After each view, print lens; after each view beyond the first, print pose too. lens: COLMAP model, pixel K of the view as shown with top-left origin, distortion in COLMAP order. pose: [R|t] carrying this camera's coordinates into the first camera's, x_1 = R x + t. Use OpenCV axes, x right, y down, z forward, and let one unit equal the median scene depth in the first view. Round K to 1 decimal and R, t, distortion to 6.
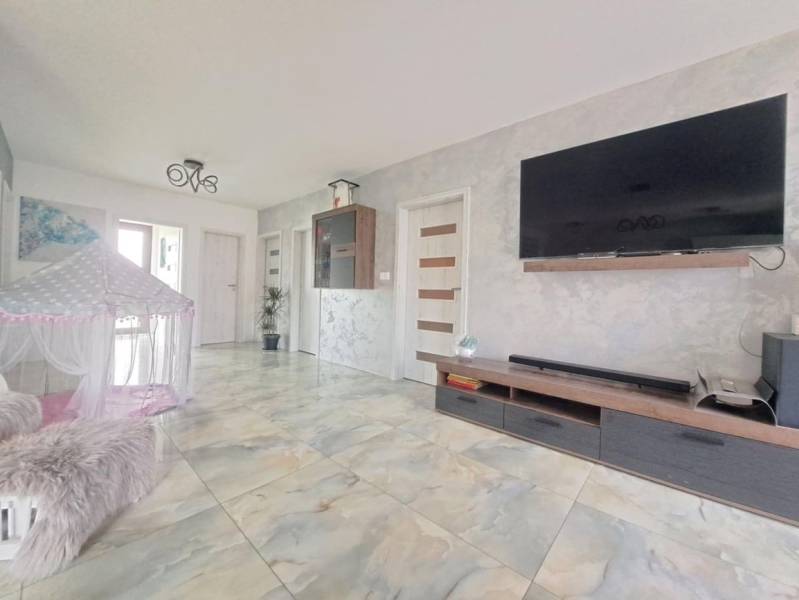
lens RADIAL K [[319.6, 0, 400.8], [0, 319.6, 292.6], [0, 0, 1]] dist [-0.016147, 0.000843]
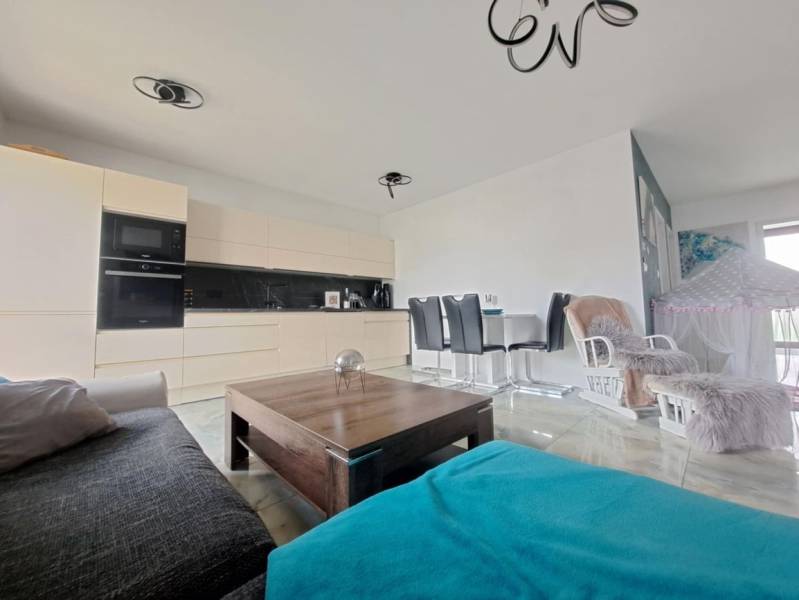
lens RADIAL K [[319.6, 0, 399.4], [0, 319.6, 298.5], [0, 0, 1]] dist [-0.016147, 0.000843]
pose [[-0.061131, -0.083838, -0.994603, 0.385784], [0.030047, 0.995860, -0.085791, 0.119773], [0.997677, -0.035129, -0.058359, -0.271144]]
